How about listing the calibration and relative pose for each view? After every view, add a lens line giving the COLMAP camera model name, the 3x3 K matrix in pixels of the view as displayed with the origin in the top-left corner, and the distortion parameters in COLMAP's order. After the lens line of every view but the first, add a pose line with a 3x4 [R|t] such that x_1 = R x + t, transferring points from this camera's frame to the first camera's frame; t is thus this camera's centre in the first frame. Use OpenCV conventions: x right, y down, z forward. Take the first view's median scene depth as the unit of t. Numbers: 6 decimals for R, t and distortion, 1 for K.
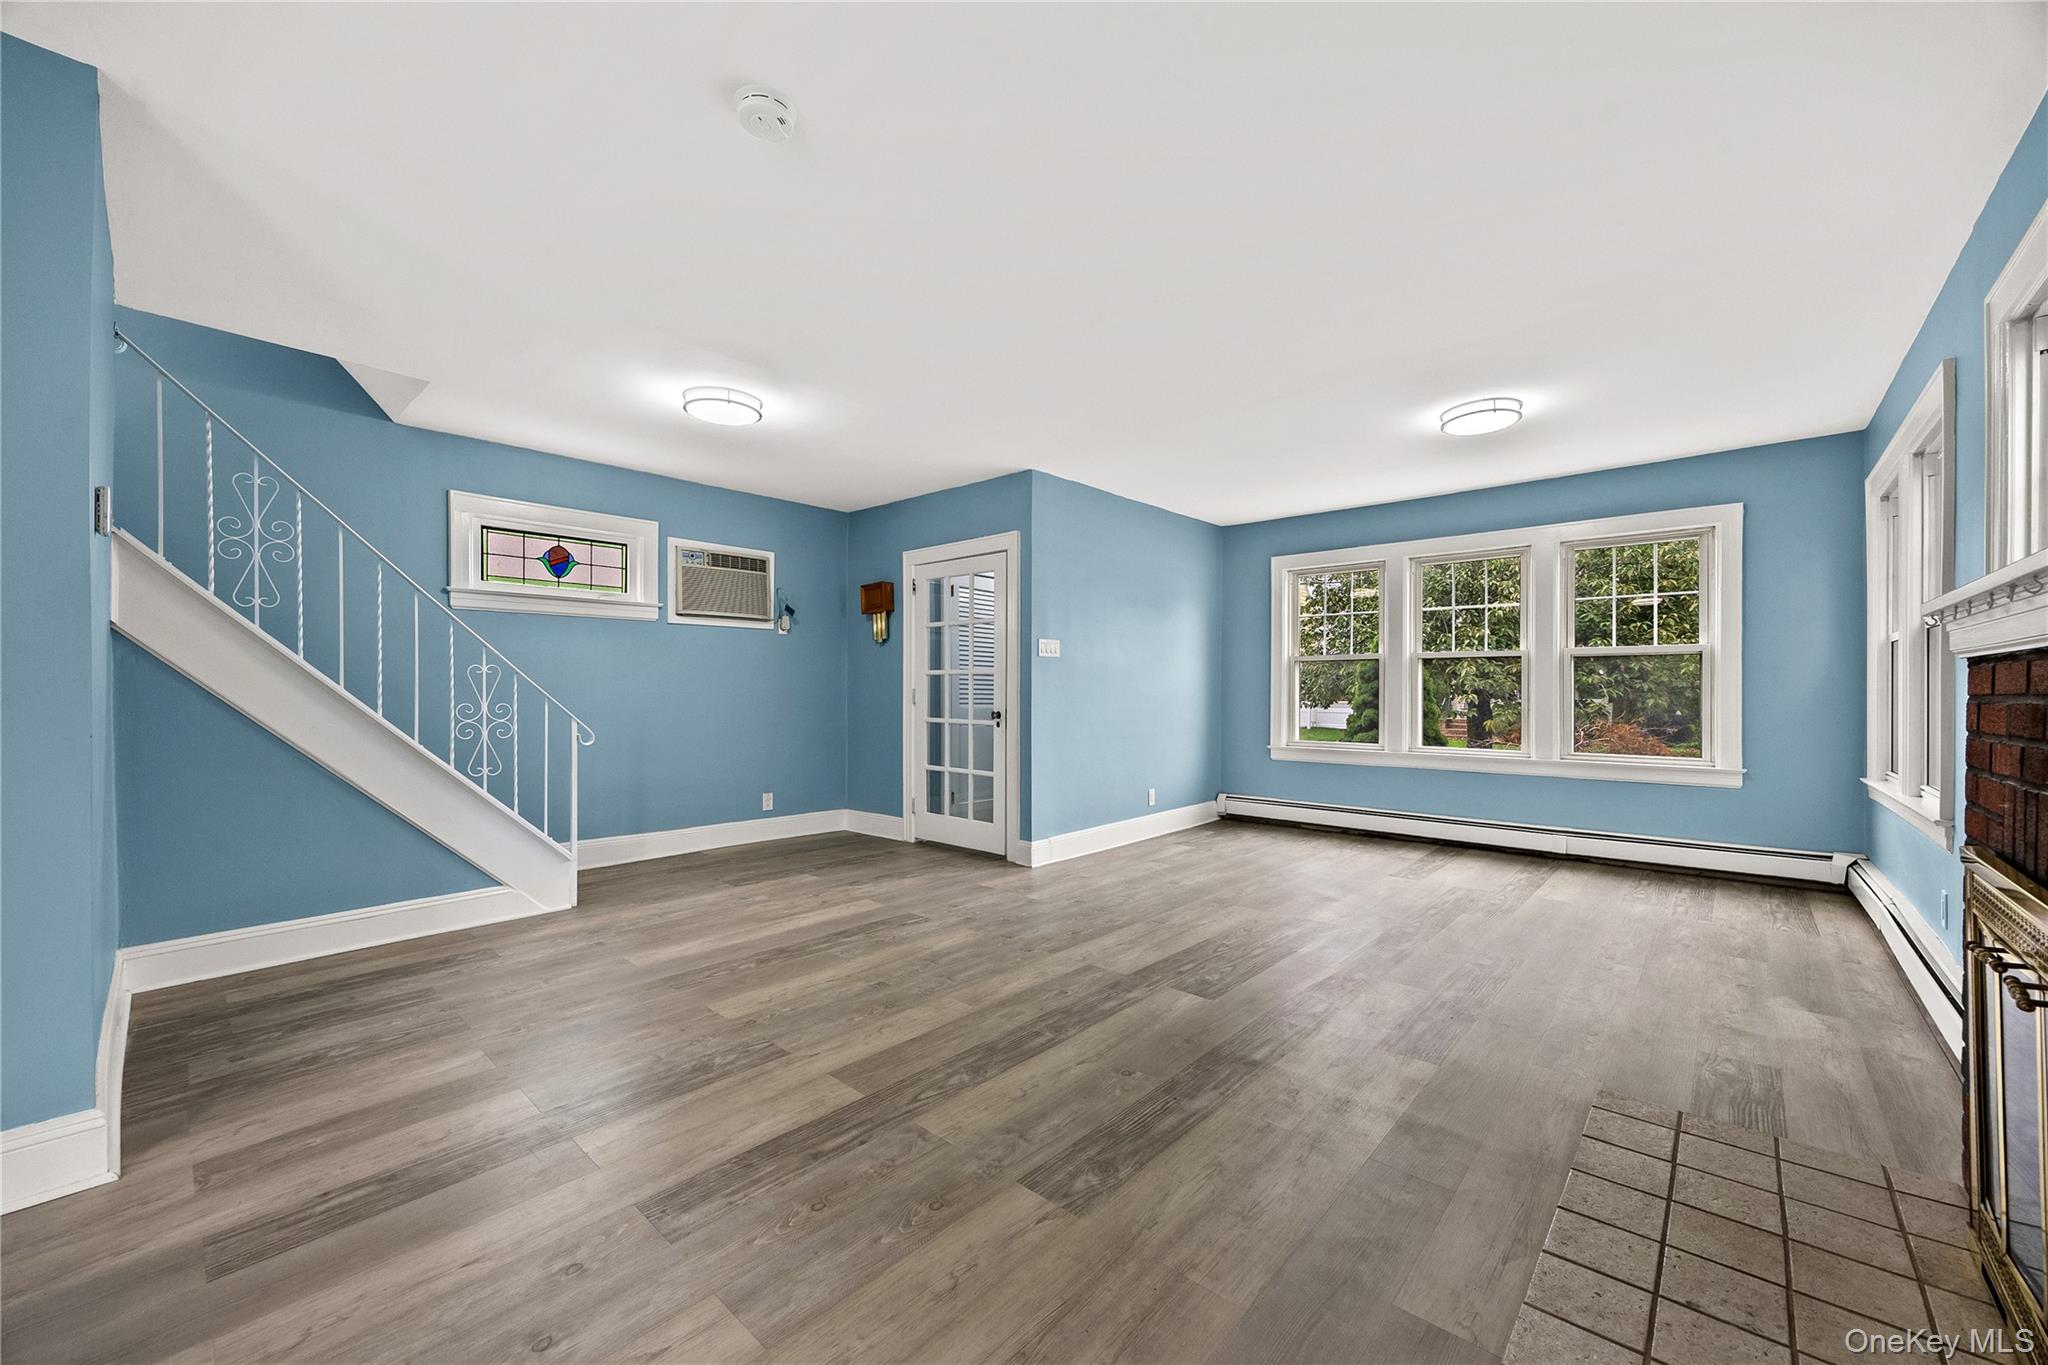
lens RADIAL K [[784.8, 0, 1024.0], [0, 784.8, 682.5], [0, 0, 1]] dist [-0.002955, 0.000083]
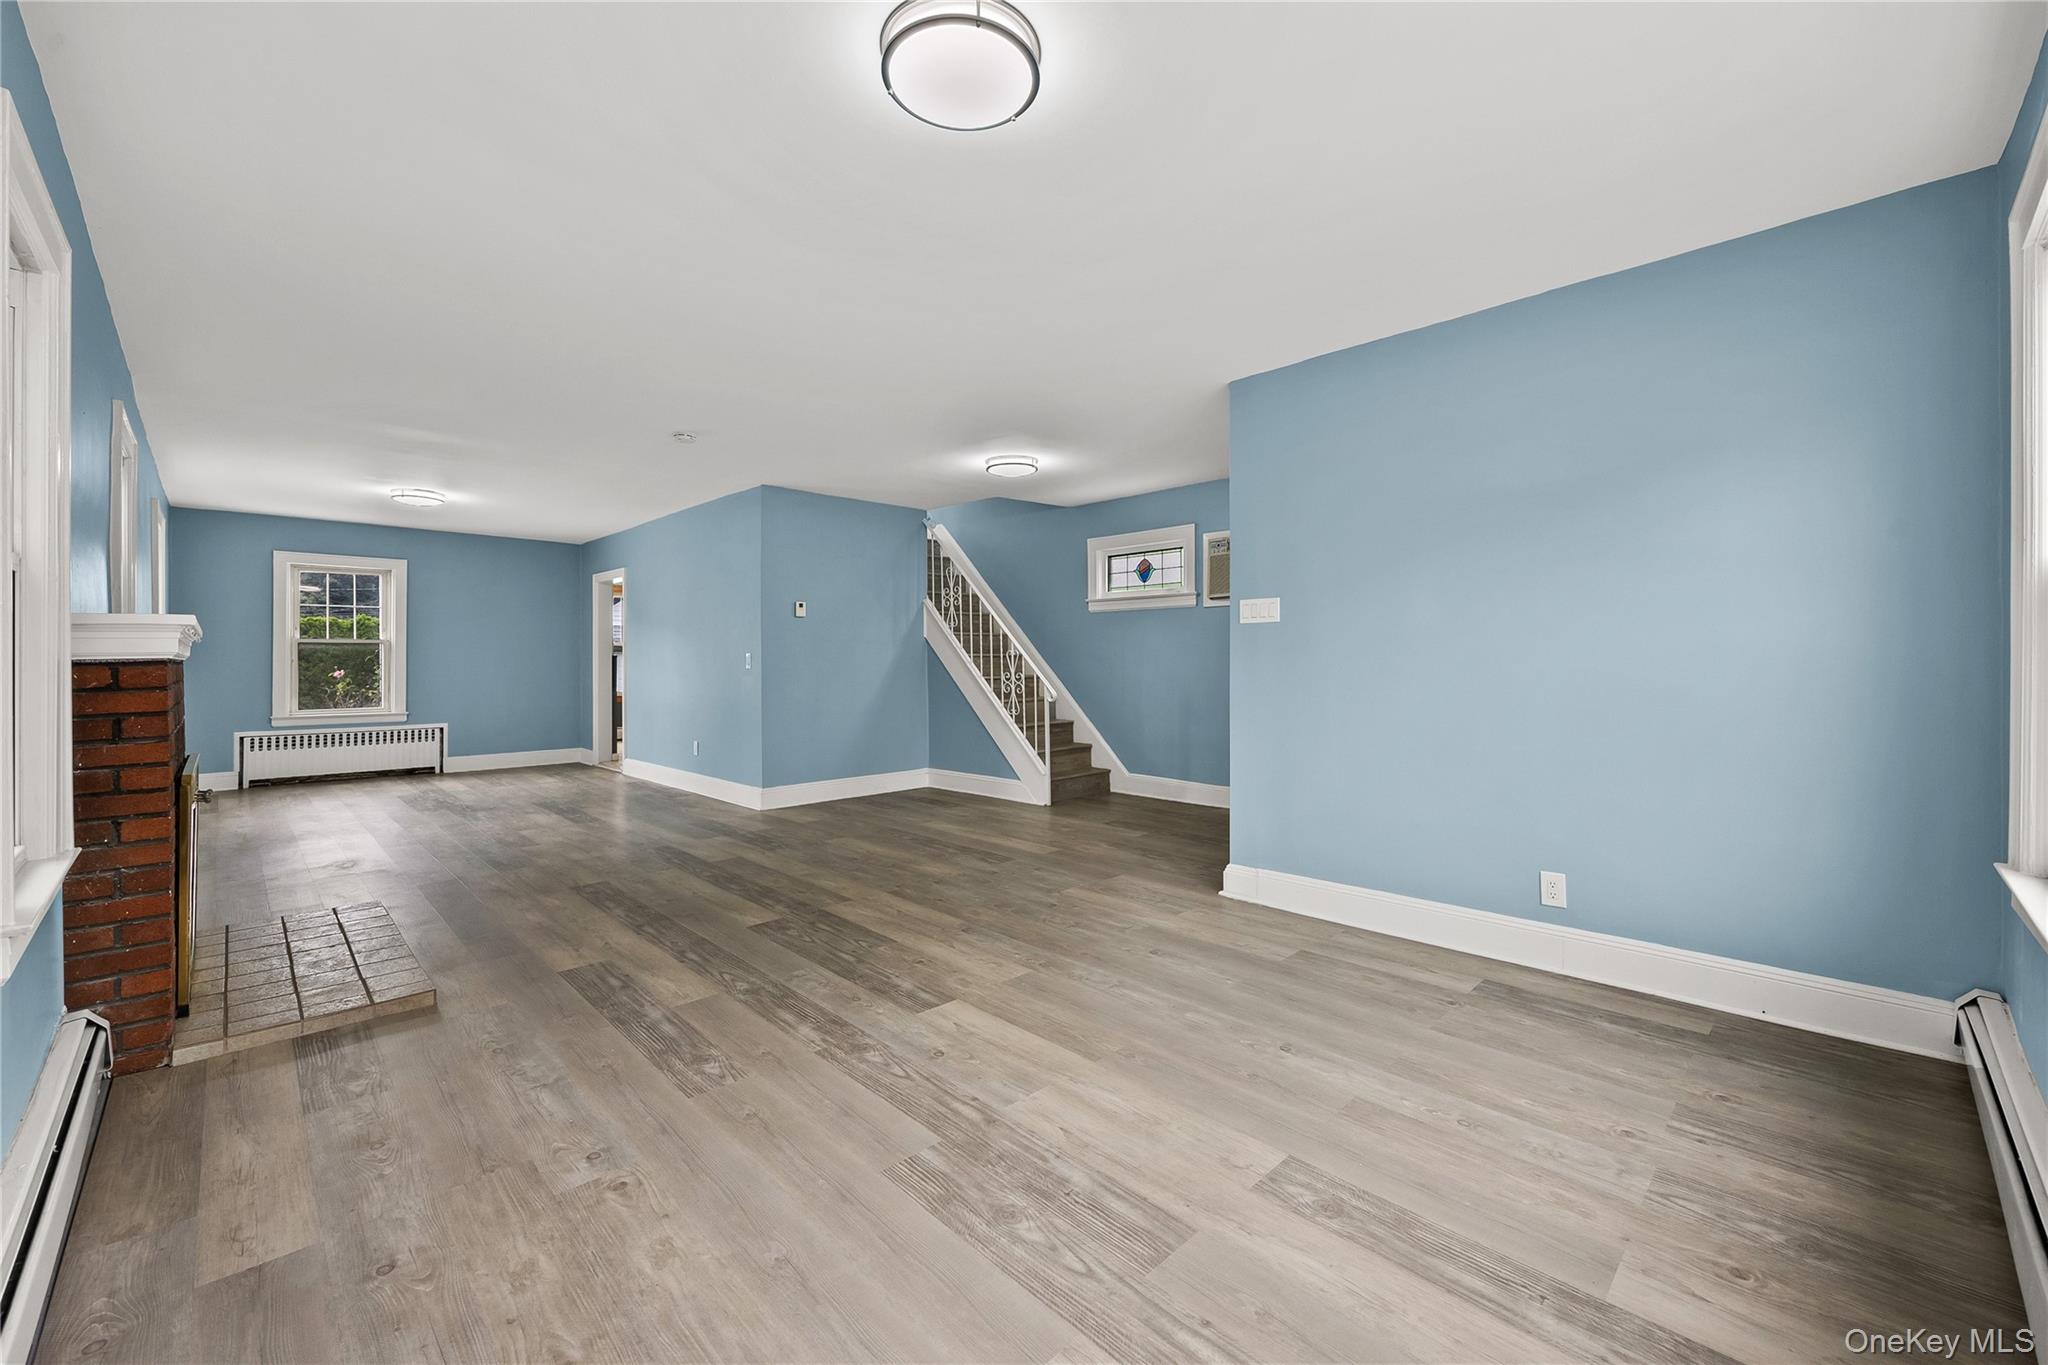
lens RADIAL K [[828.7, 0, 1022.3], [0, 828.7, 653.4], [0, 0, 1]] dist [-0.000965, -0.000205]
pose [[-0.069392, -0.007488, -0.997561, 1.168916], [0.016292, 0.999830, -0.008638, -0.000335], [0.997456, -0.016852, -0.069258, 1.191477]]
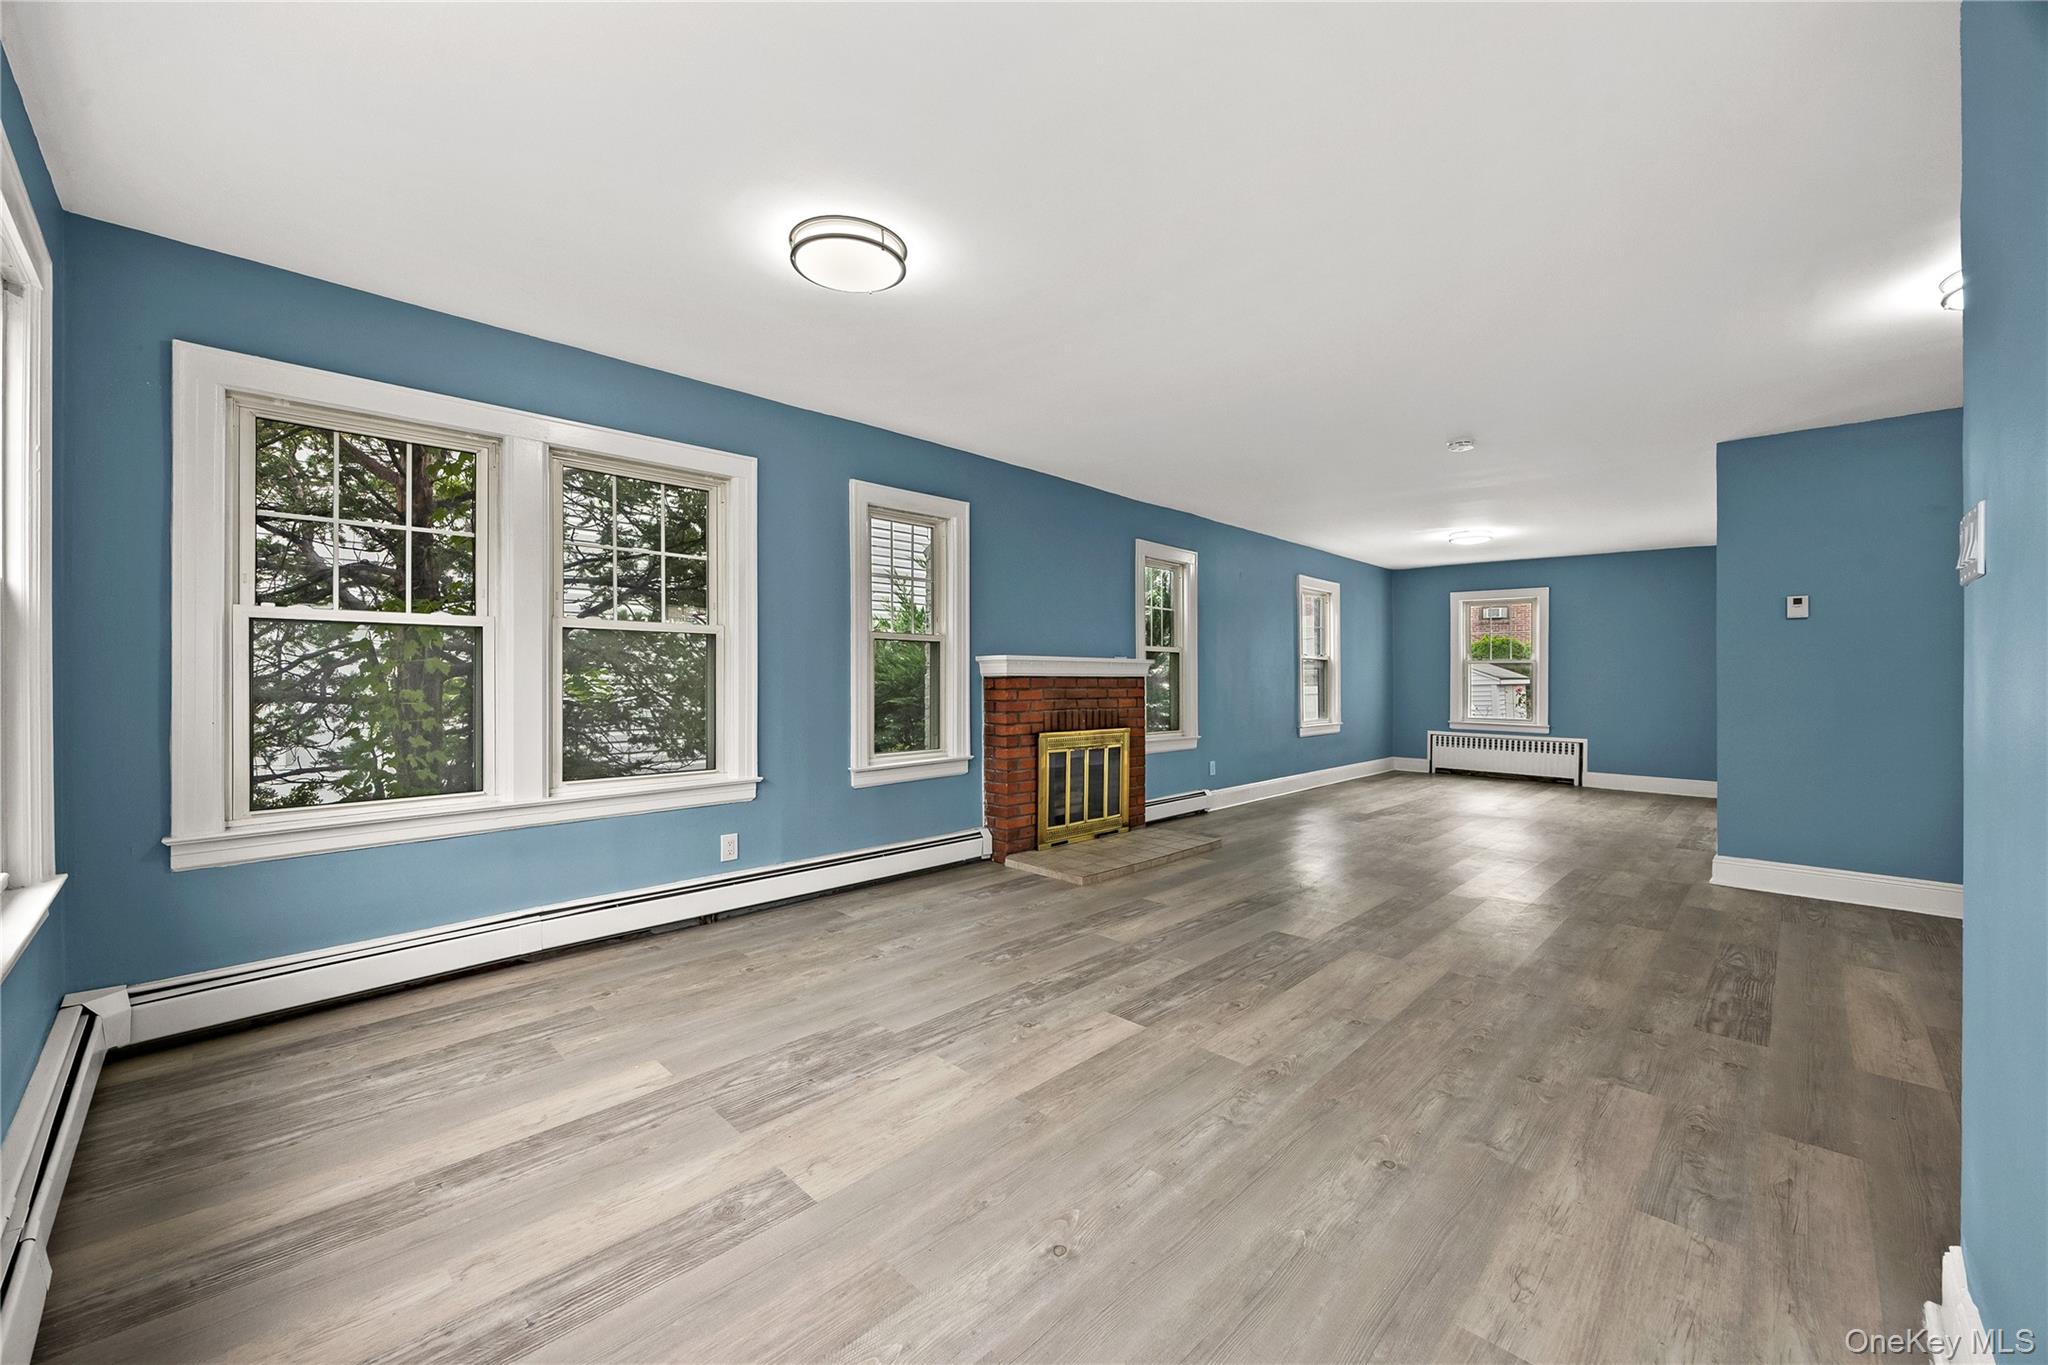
lens RADIAL K [[784.8, 0, 1024.0], [0, 784.8, 682.5], [0, 0, 1]] dist [-0.002955, 0.000083]
pose [[-0.998977, -0.005357, 0.044911, 0.465184], [-0.005606, 0.999970, -0.005408, 0.005710], [-0.044881, -0.005654, -0.998976, 1.804039]]
